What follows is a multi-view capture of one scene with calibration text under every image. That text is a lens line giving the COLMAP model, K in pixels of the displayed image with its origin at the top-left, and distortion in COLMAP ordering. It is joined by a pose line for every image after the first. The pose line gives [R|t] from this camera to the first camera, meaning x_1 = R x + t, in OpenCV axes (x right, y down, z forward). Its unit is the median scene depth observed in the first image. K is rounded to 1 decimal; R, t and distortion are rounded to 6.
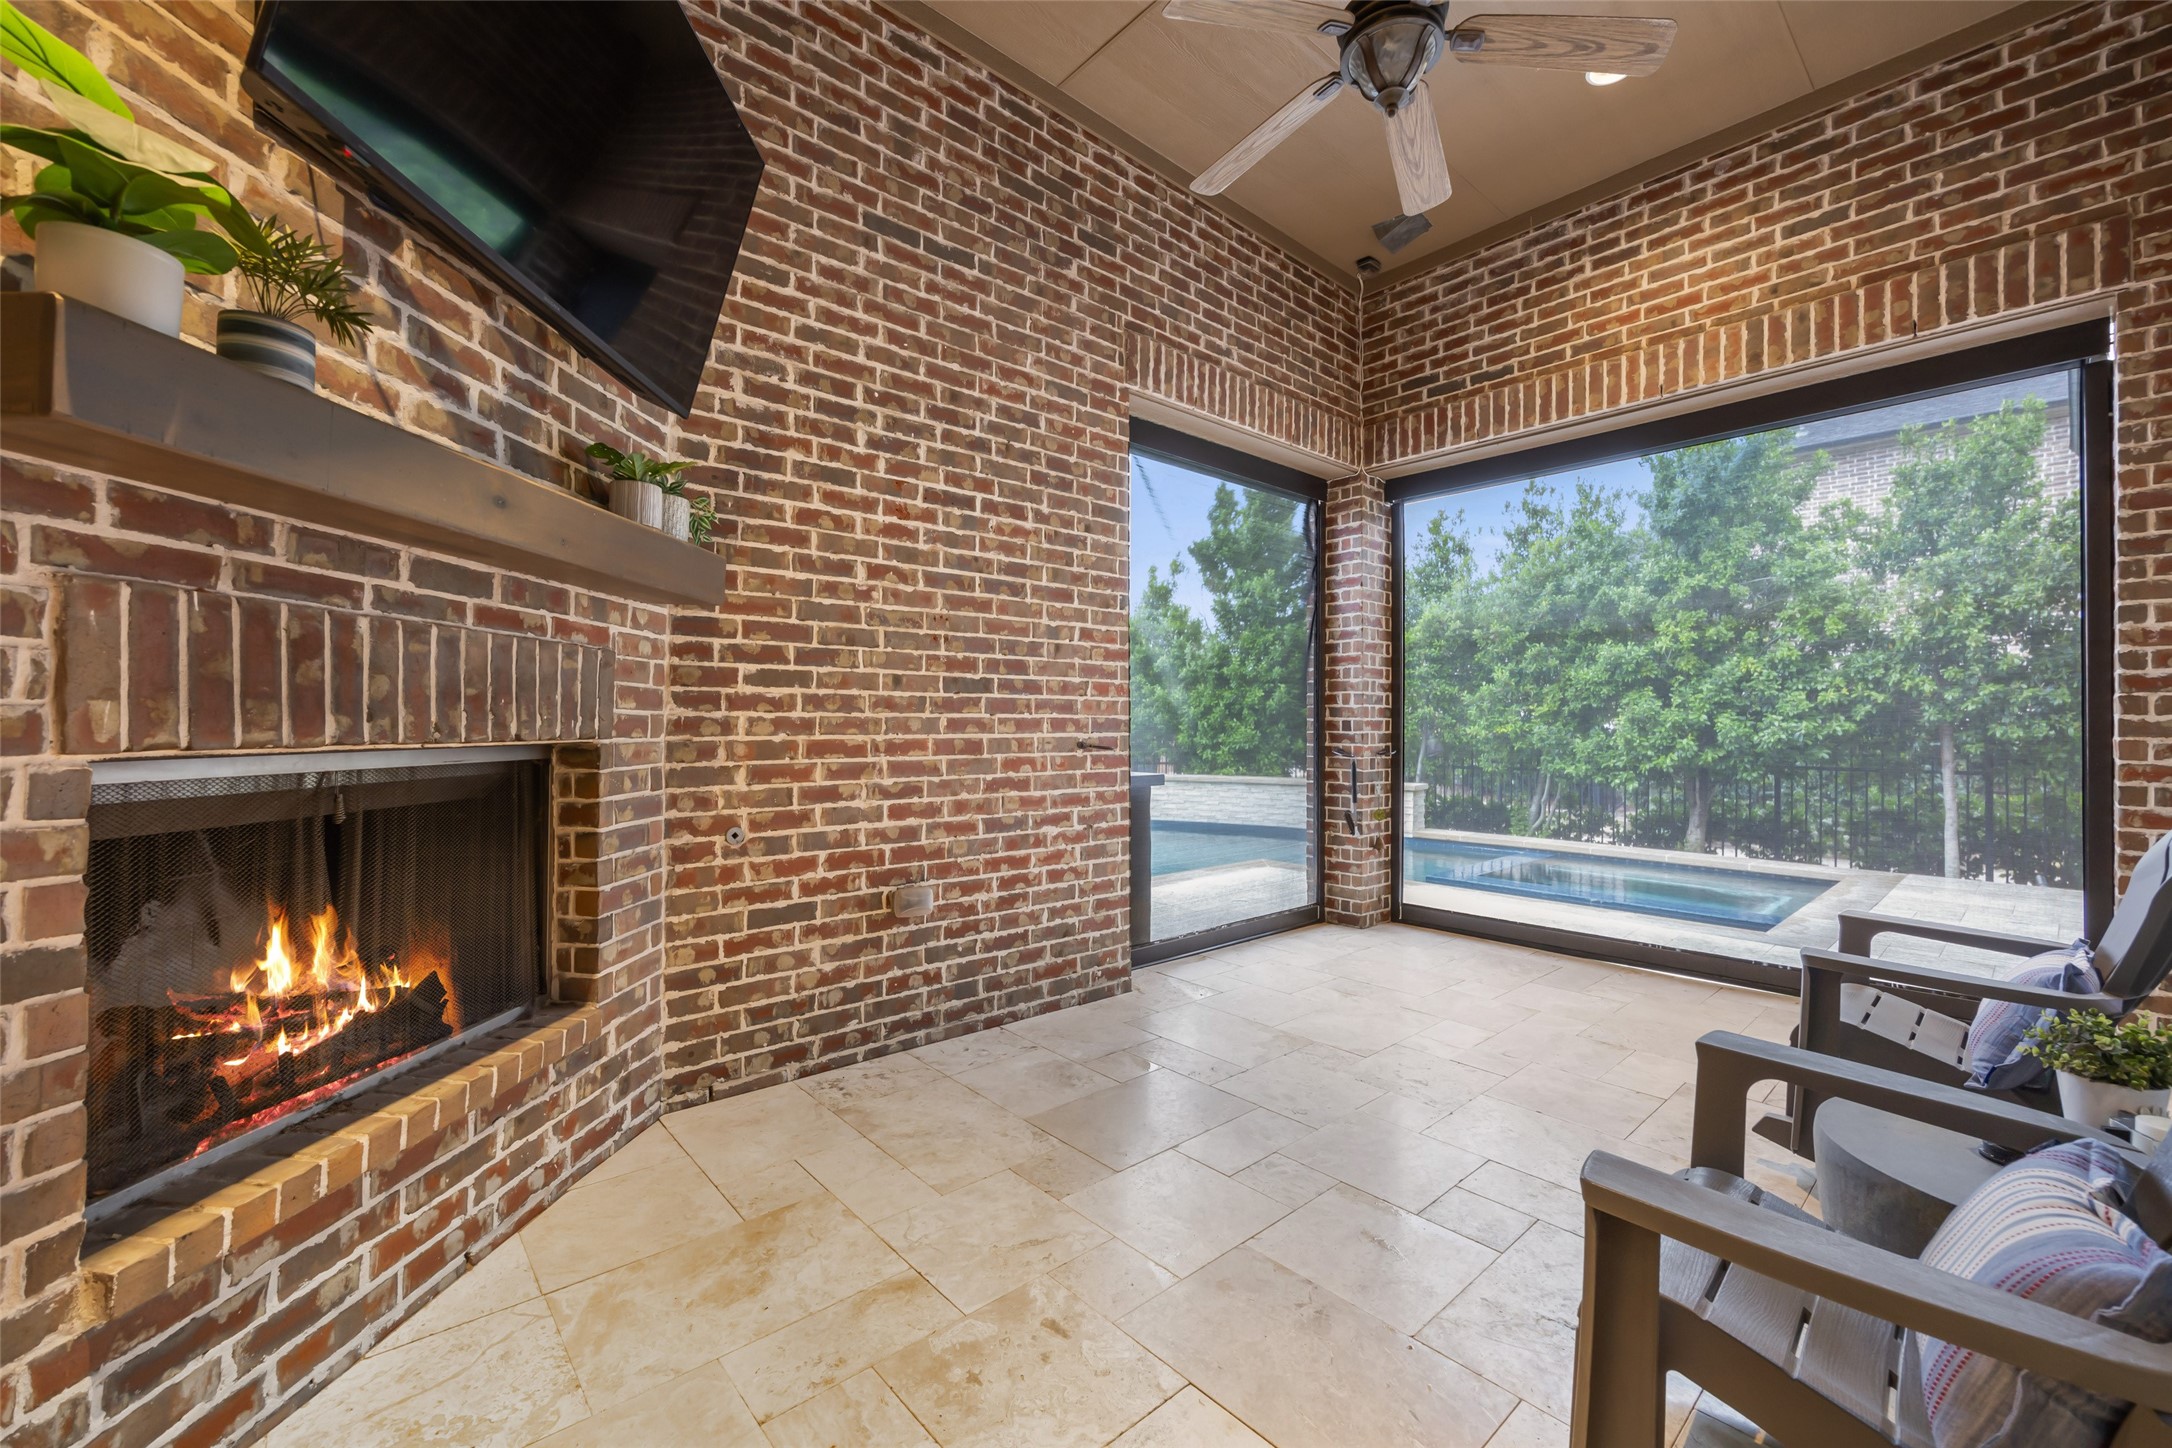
lens RADIAL K [[835.6, 0, 1092.9], [0, 835.6, 717.9], [0, 0, 1]] dist [0.000094, -0.000017]
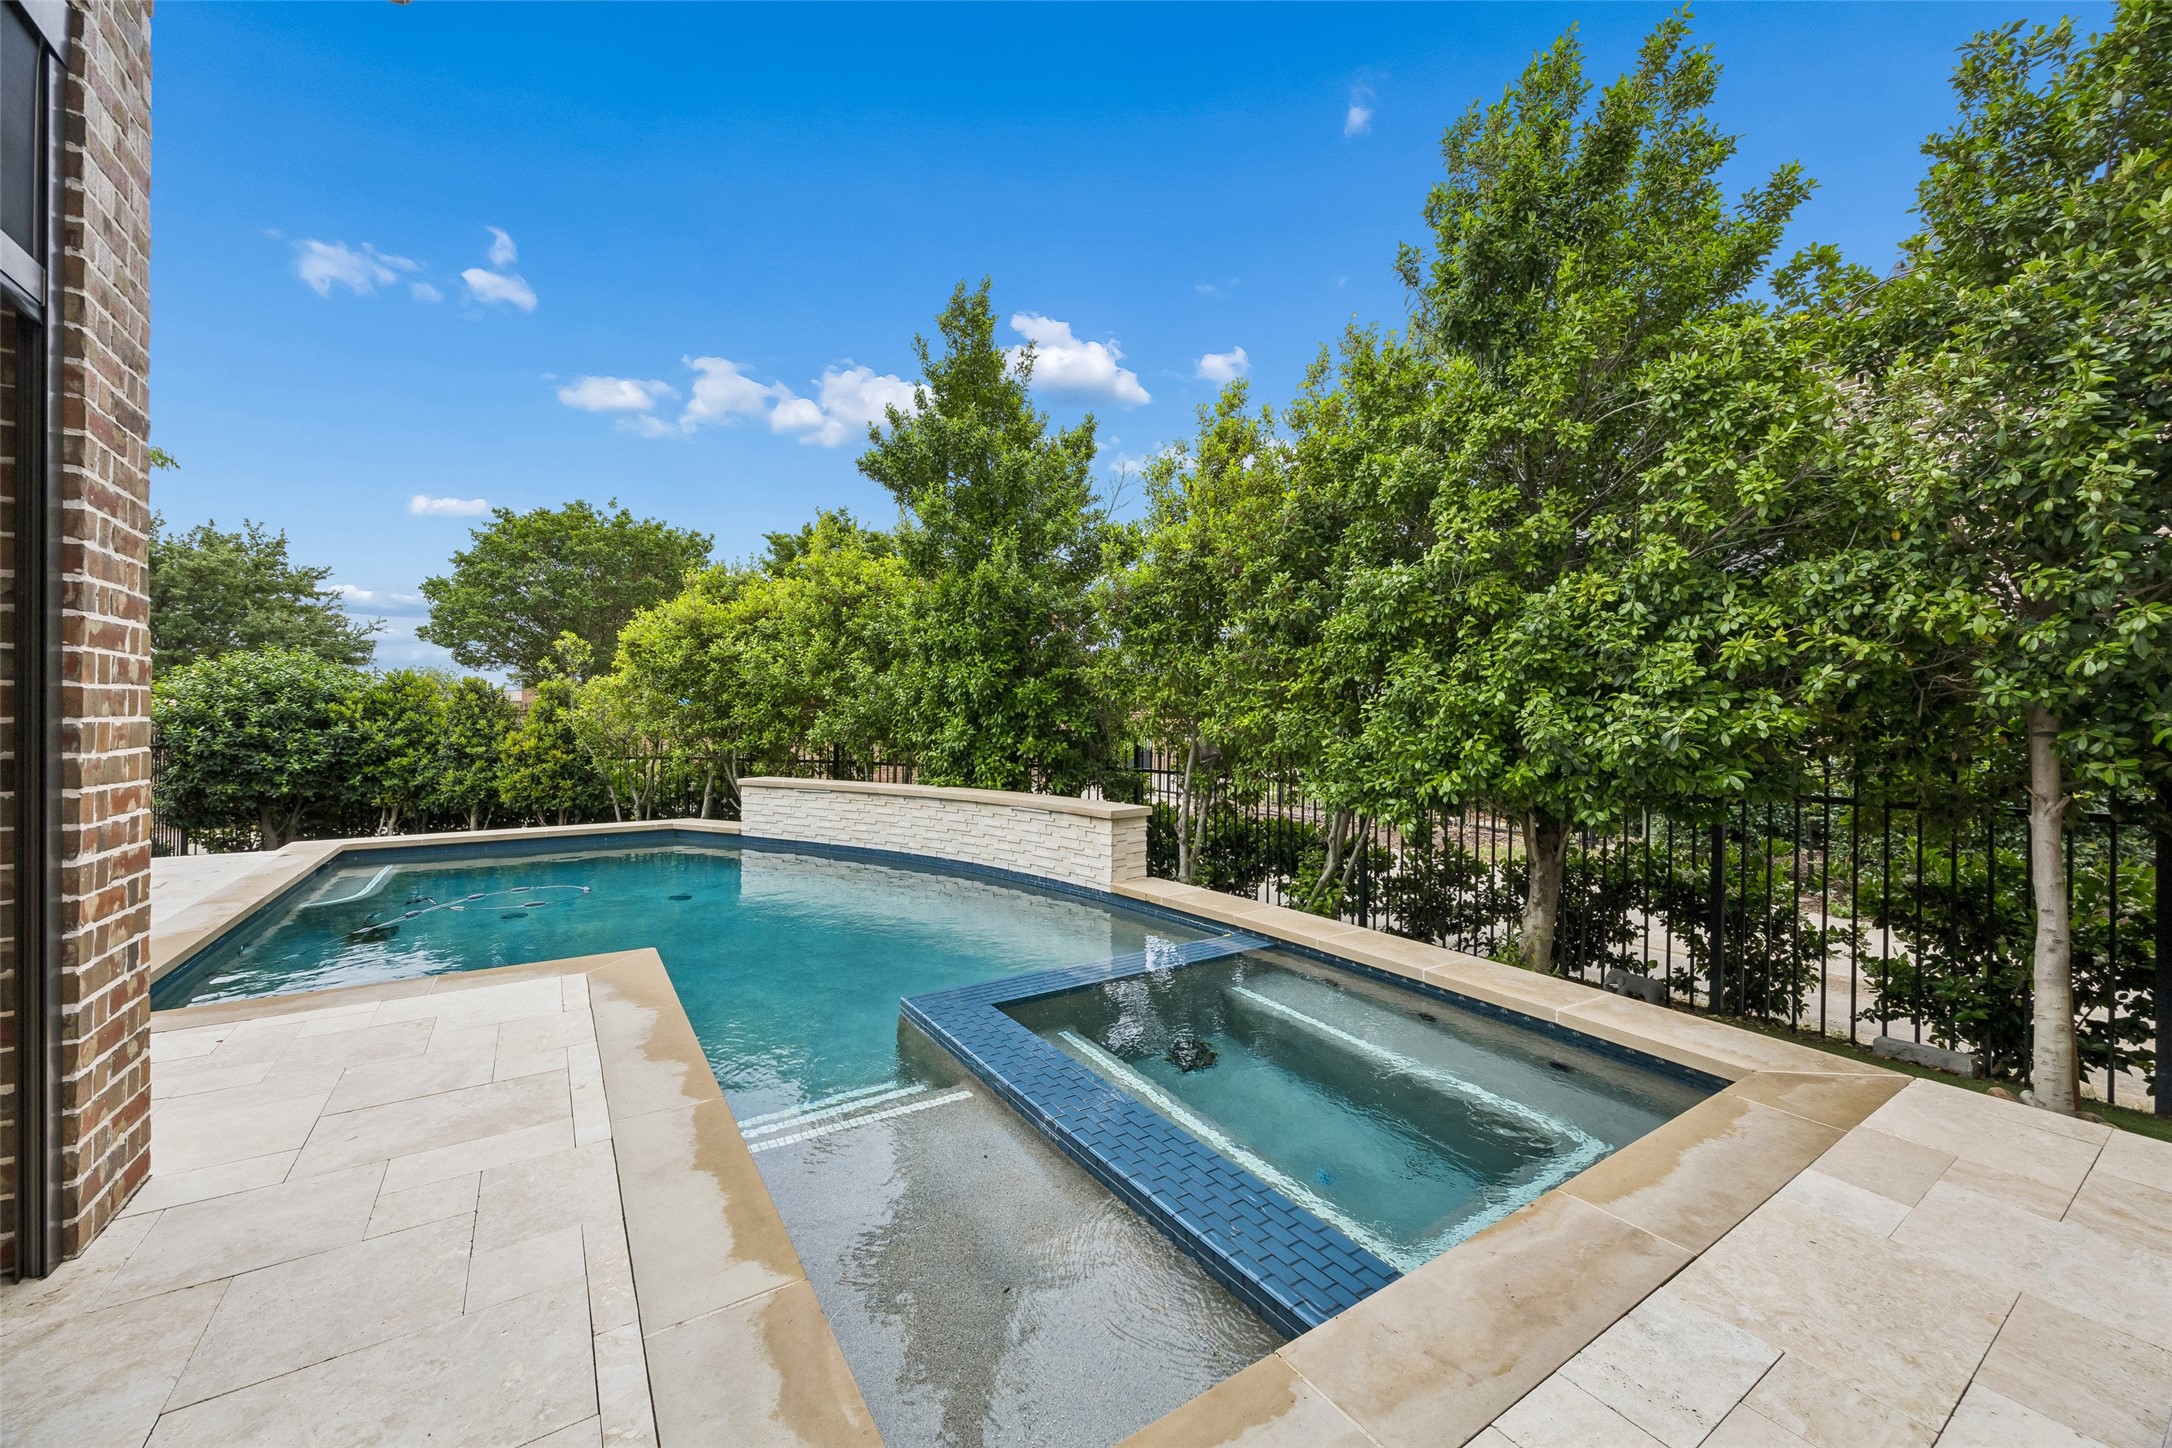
lens RADIAL K [[835.6, 0, 1081.9], [0, 835.6, 727.2], [0, 0, 1]] dist [0.000094, -0.000017]
pose [[0.991961, 0.003658, -0.126492, 0.594917], [-0.001386, 0.999836, 0.018044, 0.008487], [0.126537, -0.017723, 0.991804, 0.518871]]
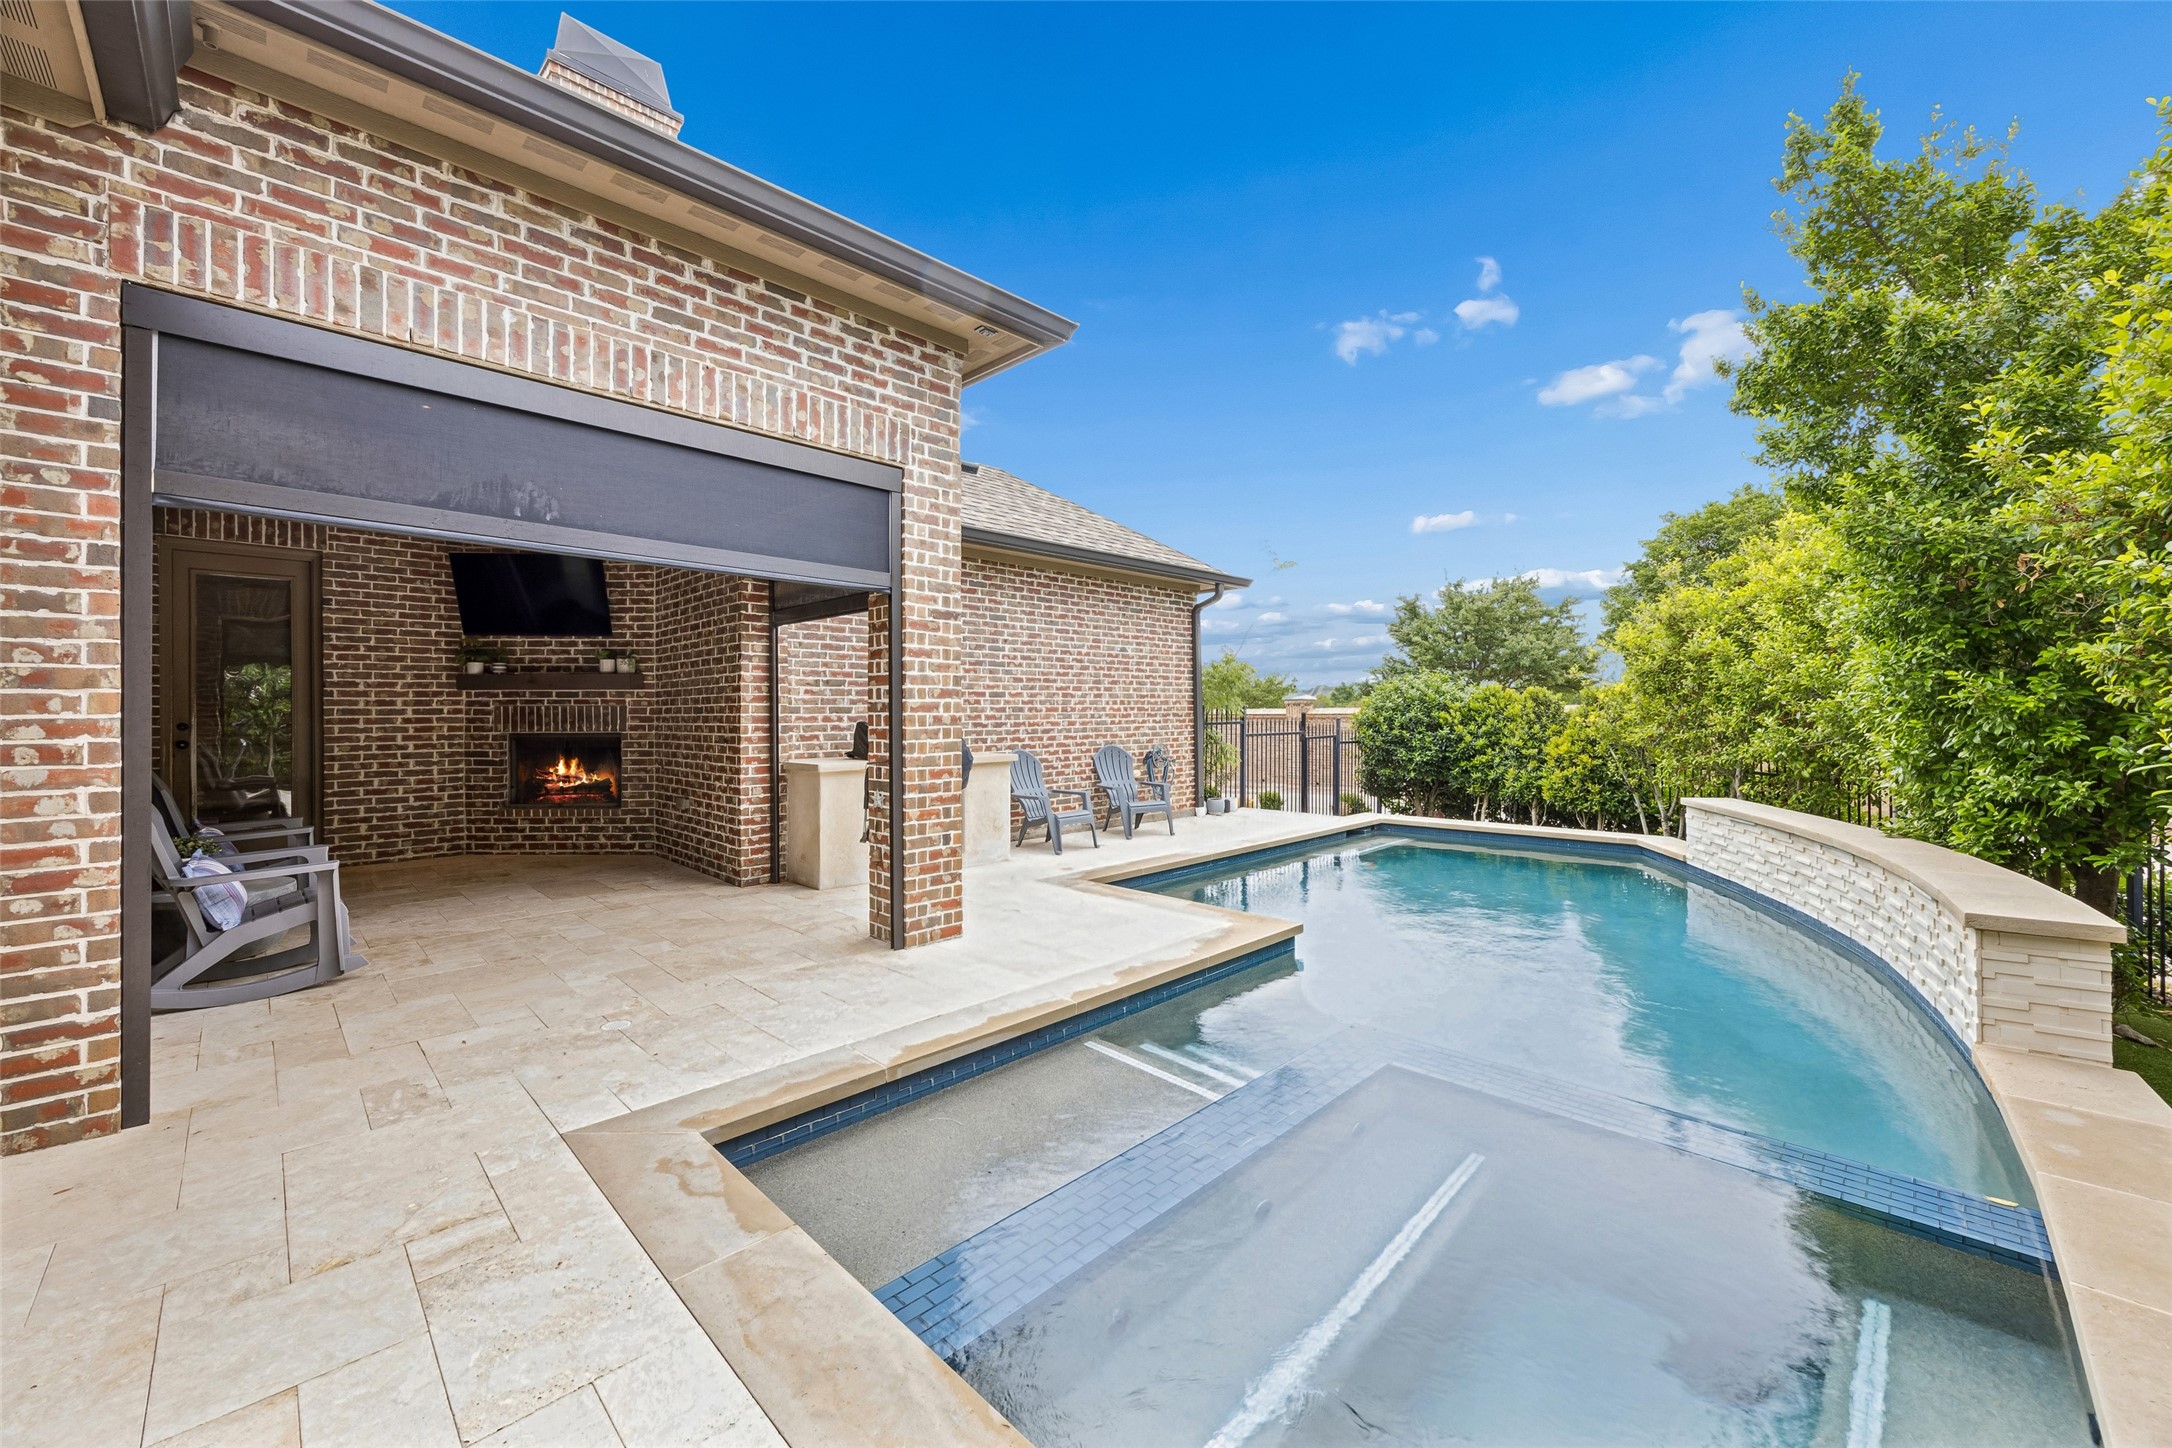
lens RADIAL K [[835.6, 0, 1083.7], [0, 835.6, 722.0], [0, 0, 1]] dist [0.000094, -0.000017]
pose [[0.075439, 0.005615, -0.997135, 0.834241], [0.015279, 0.999860, 0.006786, -0.002234], [0.997033, -0.015747, 0.075343, 0.738439]]
